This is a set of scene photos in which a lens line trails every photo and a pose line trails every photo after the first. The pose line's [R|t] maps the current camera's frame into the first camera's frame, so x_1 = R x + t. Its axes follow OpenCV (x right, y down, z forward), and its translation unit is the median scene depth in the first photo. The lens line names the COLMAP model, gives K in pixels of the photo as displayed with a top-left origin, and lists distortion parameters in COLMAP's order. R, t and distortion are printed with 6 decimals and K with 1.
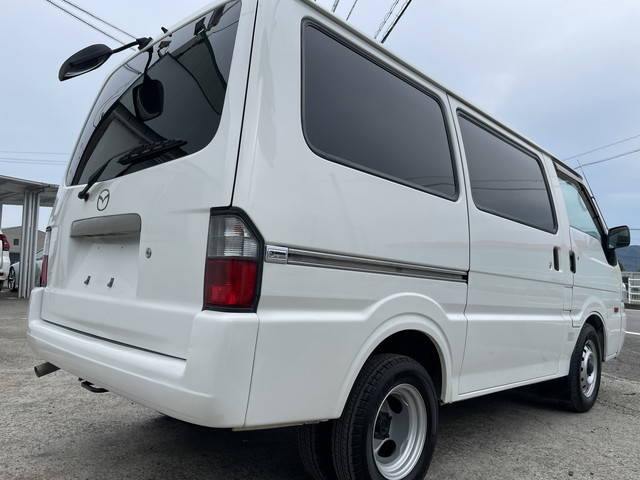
lens RADIAL K [[502.7, 0, 320.0], [0, 502.7, 240.0], [0, 0, 1]] dist [0.004206, 0.000114]
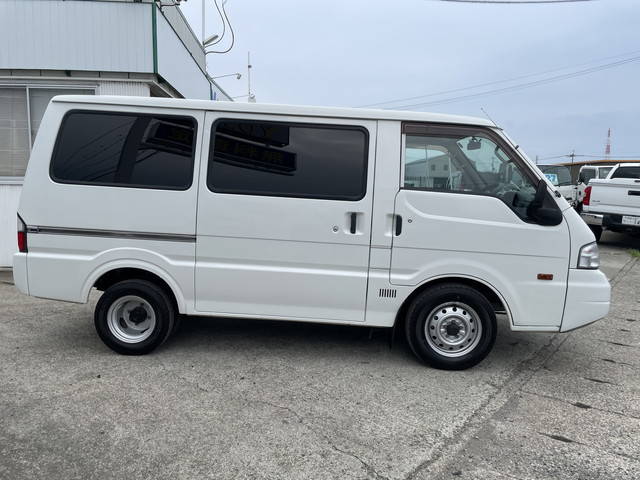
lens RADIAL K [[502.7, 0, 320.0], [0, 502.7, 240.0], [0, 0, 1]] dist [0.004206, 0.000114]
pose [[0.699602, 0.045838, -0.713061, 1.657120], [0.052315, 0.991976, 0.115095, -0.079524], [0.712615, -0.117824, 0.691591, 0.206336]]
